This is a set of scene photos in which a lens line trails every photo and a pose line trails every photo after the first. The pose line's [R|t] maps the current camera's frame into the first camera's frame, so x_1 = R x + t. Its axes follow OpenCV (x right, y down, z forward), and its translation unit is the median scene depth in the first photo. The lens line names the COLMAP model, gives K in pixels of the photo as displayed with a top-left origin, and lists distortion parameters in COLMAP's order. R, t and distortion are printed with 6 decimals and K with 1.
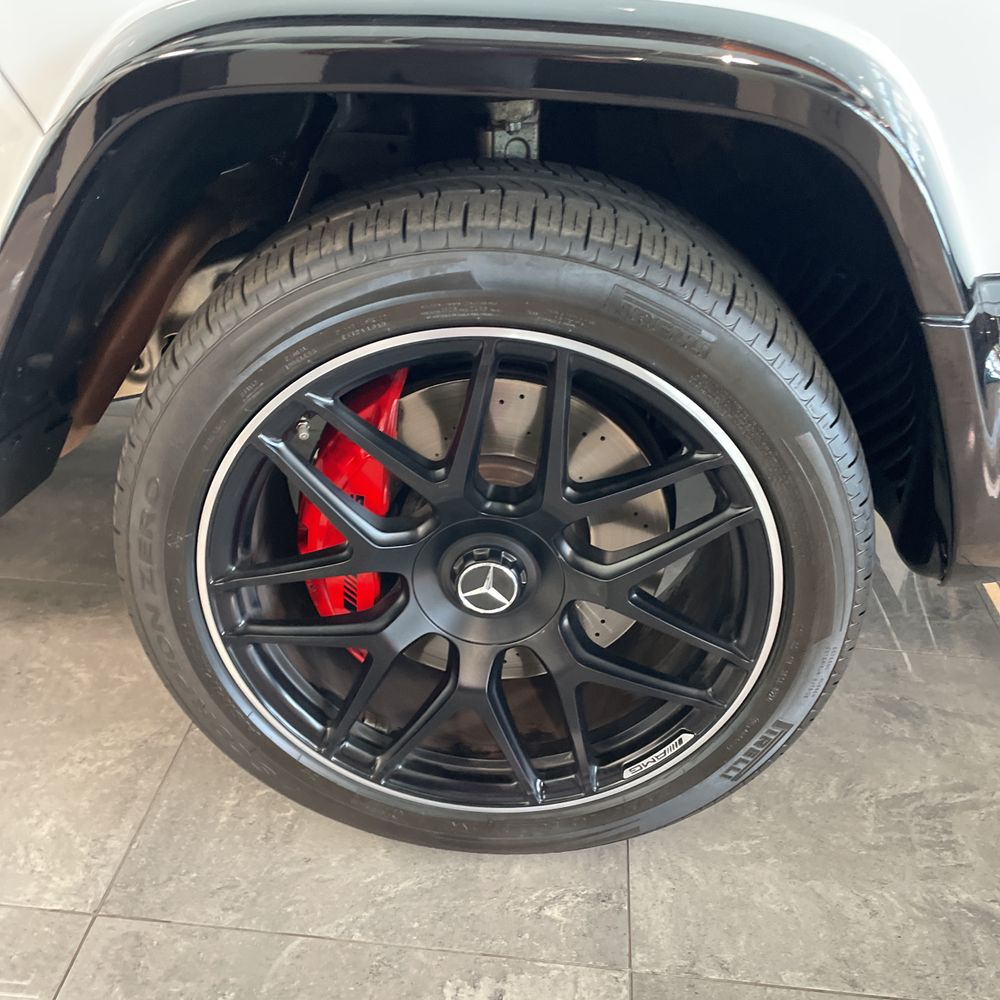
lens RADIAL K [[1015.5, 0, 500.0], [0, 1015.5, 500.0], [0, 0, 1]] dist [0.100762, -0.152441]
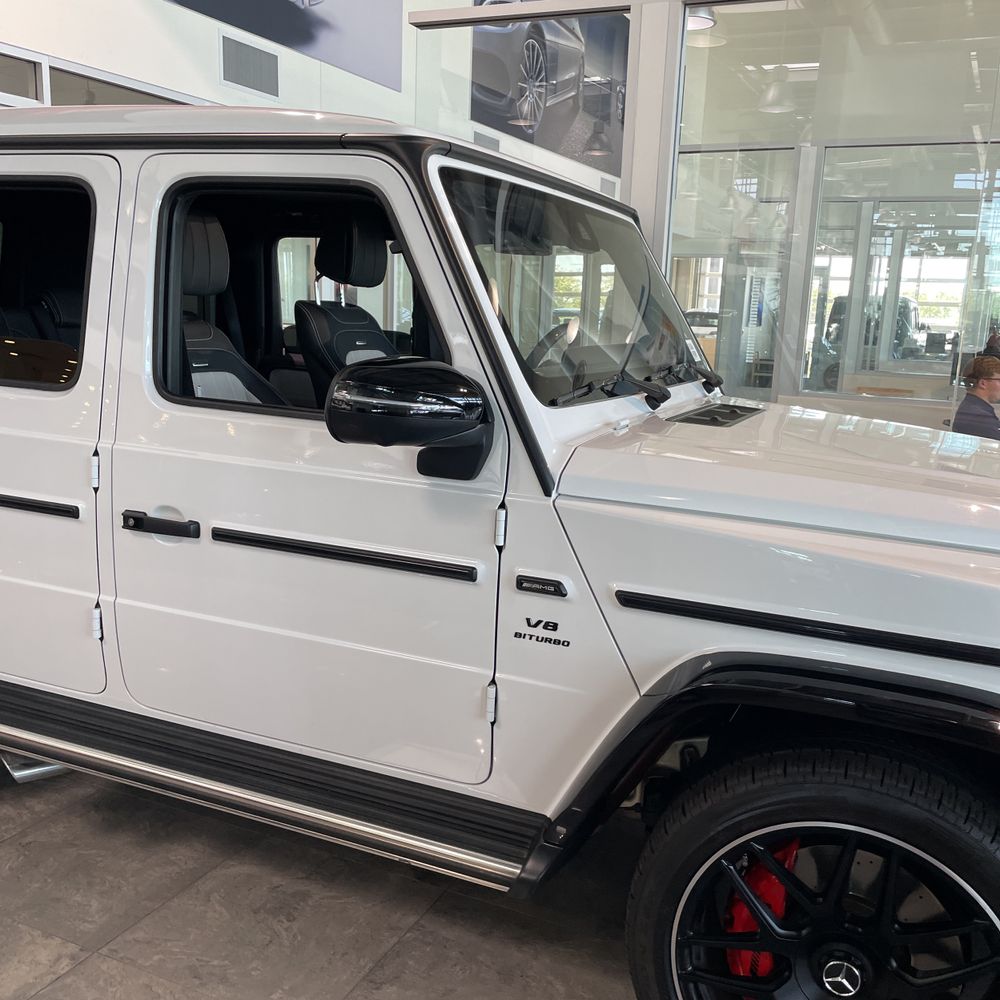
lens RADIAL K [[1015.5, 0, 500.0], [0, 1015.5, 500.0], [0, 0, 1]] dist [0.100762, -0.152441]
pose [[0.940360, 0.070336, -0.332831, -0.032430], [-0.183487, 0.928739, -0.322144, 0.006770], [0.286455, 0.364002, 0.886254, -0.995759]]
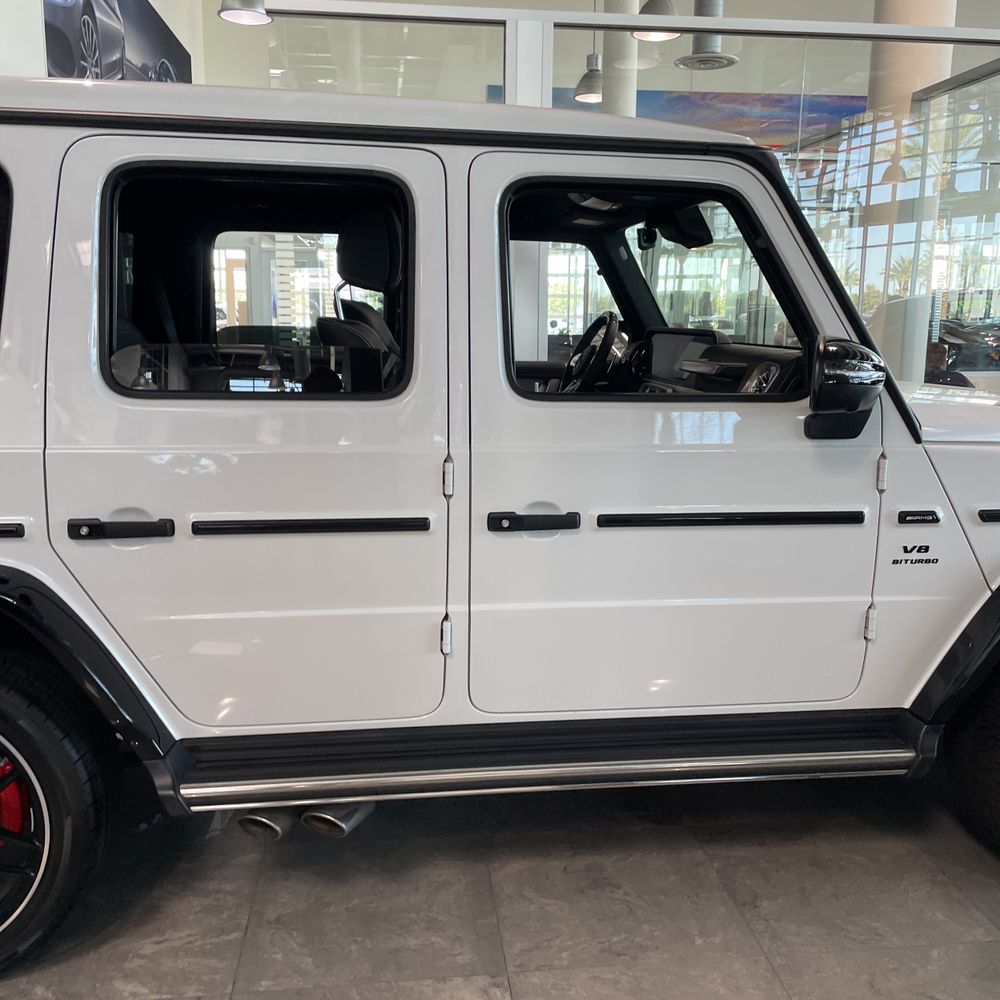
lens RADIAL K [[1017.4, 0, 514.3], [0, 1017.4, 496.3], [0, 0, 1]] dist [0.111357, -0.165634]
pose [[0.977246, -0.057191, 0.204255, -2.000995], [0.125616, 0.931981, -0.340047, 0.173020], [-0.170914, 0.357967, 0.917959, -1.257679]]
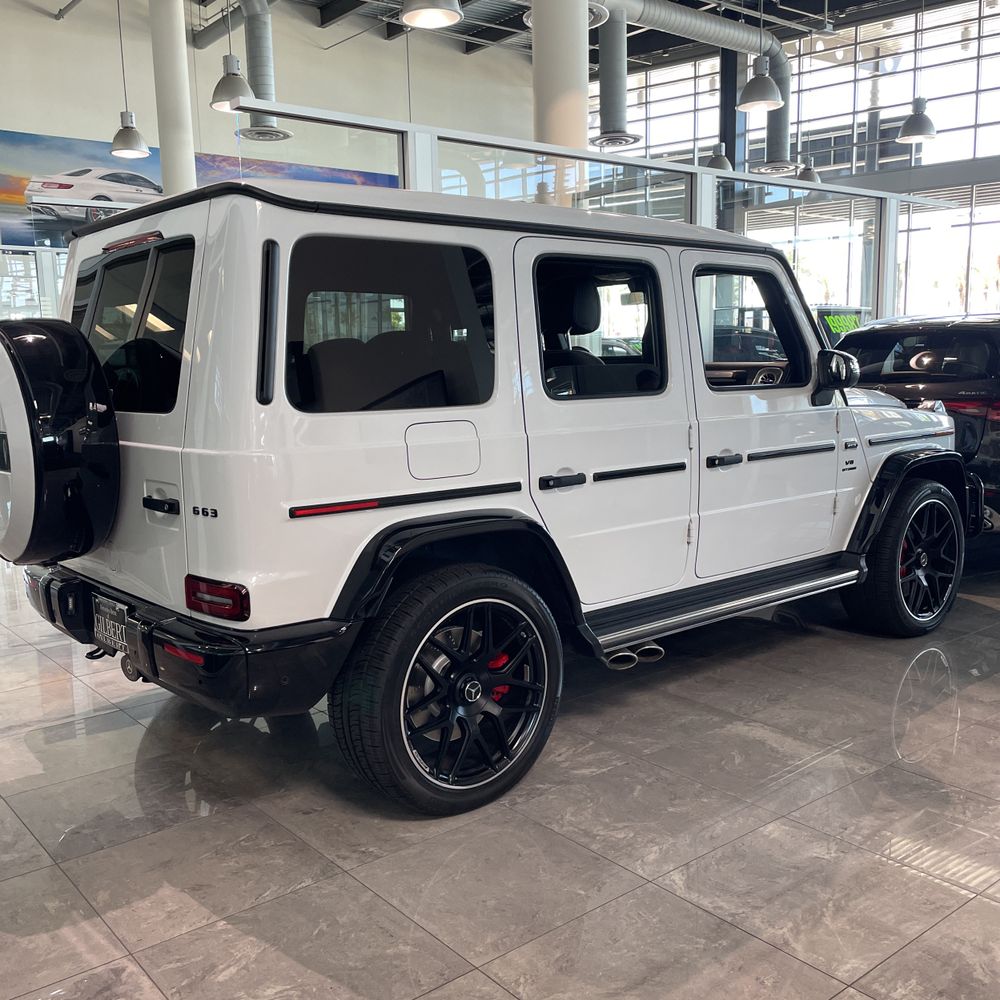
lens RADIAL K [[1015.5, 0, 500.0], [0, 1015.5, 500.0], [0, 0, 1]] dist [0.100762, -0.152441]
pose [[0.713470, -0.143381, 0.685859, -4.866409], [0.399094, 0.887703, -0.229583, 0.160837], [-0.575921, 0.437523, 0.690571, -1.340434]]
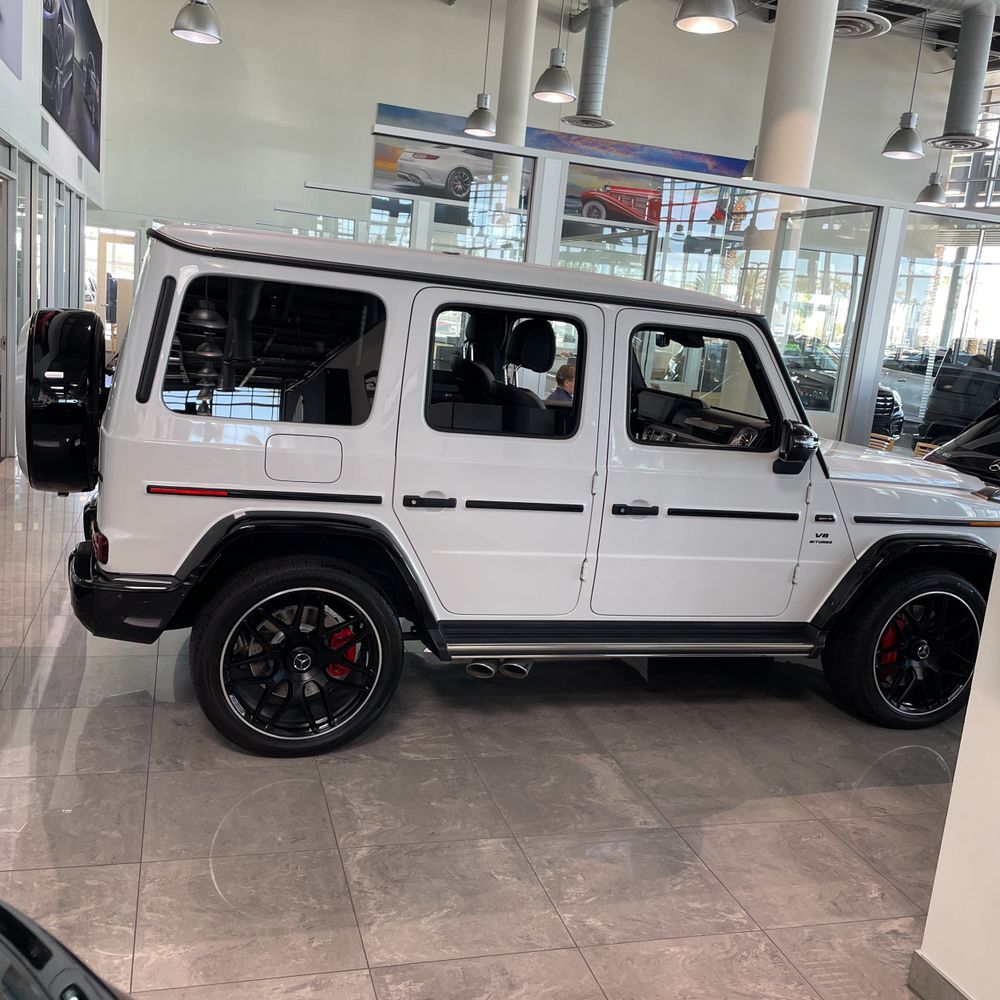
lens RADIAL K [[1015.5, 0, 500.0], [0, 1015.5, 500.0], [0, 0, 1]] dist [0.100762, -0.152441]
pose [[0.926439, -0.009151, 0.376333, -3.579684], [0.131625, 0.944476, -0.301063, 0.600414], [-0.352682, 0.328452, 0.876205, -2.628745]]
